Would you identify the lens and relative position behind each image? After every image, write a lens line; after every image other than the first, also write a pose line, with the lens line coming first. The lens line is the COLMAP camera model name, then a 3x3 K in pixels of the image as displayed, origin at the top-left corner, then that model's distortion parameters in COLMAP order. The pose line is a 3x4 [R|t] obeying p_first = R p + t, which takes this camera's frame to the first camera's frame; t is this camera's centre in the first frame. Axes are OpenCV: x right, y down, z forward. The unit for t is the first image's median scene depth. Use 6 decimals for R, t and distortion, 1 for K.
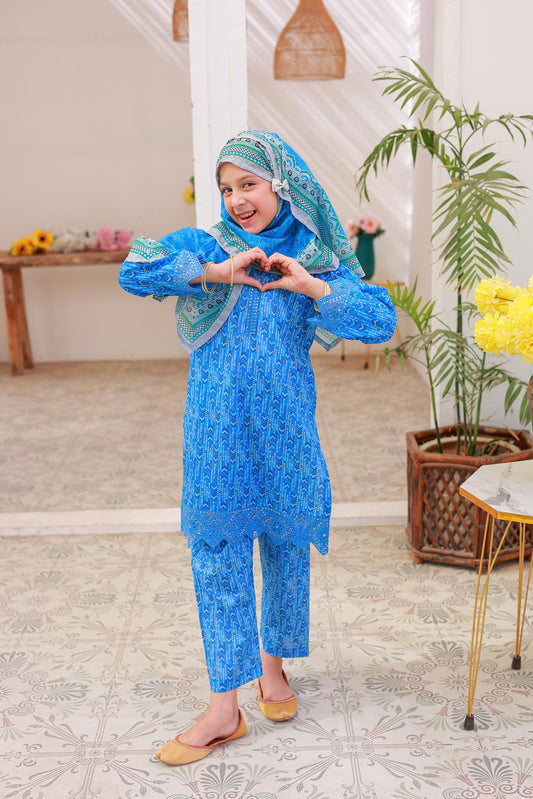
lens RADIAL K [[1129.9, 0, 274.9], [0, 1129.9, 399.1], [0, 0, 1]] dist [-0.001708, 0.000000]
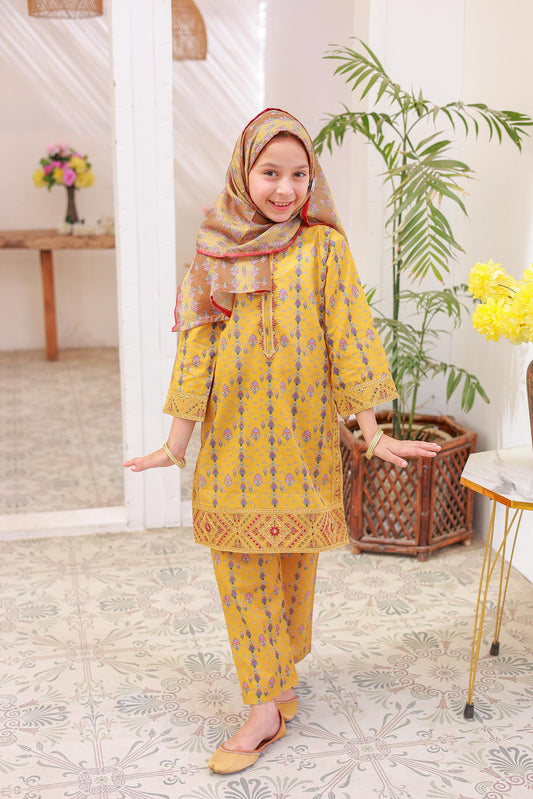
lens RADIAL K [[1129.9, 0, 270.2], [0, 1129.9, 399.9], [0, 0, 1]] dist [-0.001708, 0.000000]
pose [[0.980013, -0.028527, 0.196878, -0.152626], [0.025661, 0.999525, 0.017094, -0.009230], [-0.197272, -0.011700, 0.980279, 0.049749]]
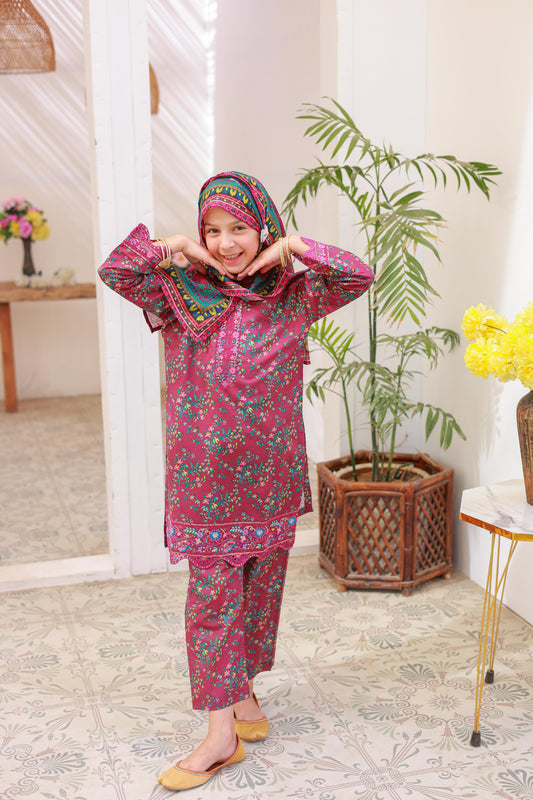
lens RADIAL K [[1131.4, 0, 266.5], [0, 1131.4, 400.4], [0, 0, 1]] dist [-0.001708, 0.000000]
pose [[0.964910, -0.052962, 0.257186, -0.211674], [0.059193, 0.998109, -0.016542, -0.014627], [-0.255824, 0.031185, 0.966220, 0.030253]]
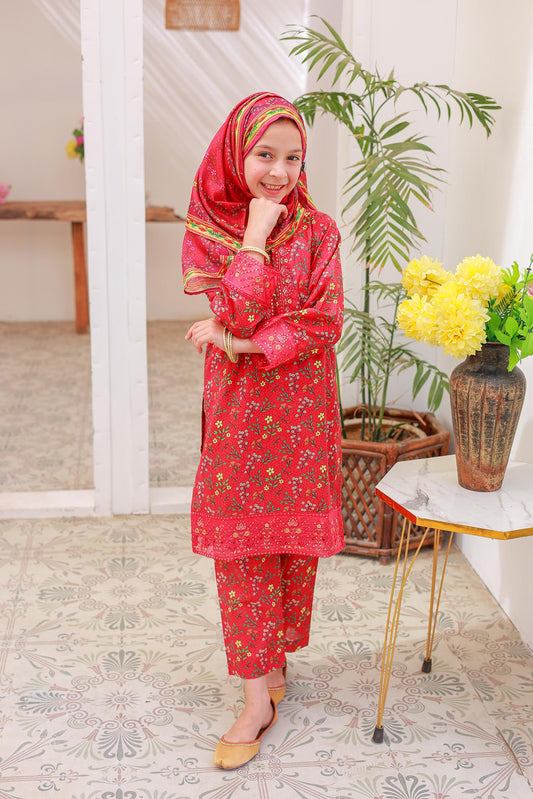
lens RADIAL K [[1129.9, 0, 271.1], [0, 1129.9, 399.6], [0, 0, 1]] dist [-0.001708, 0.000000]
pose [[0.994372, 0.006527, 0.105740, -0.017052], [-0.011155, 0.999003, 0.043230, -0.027016], [-0.105352, -0.044166, 0.993454, 0.067082]]
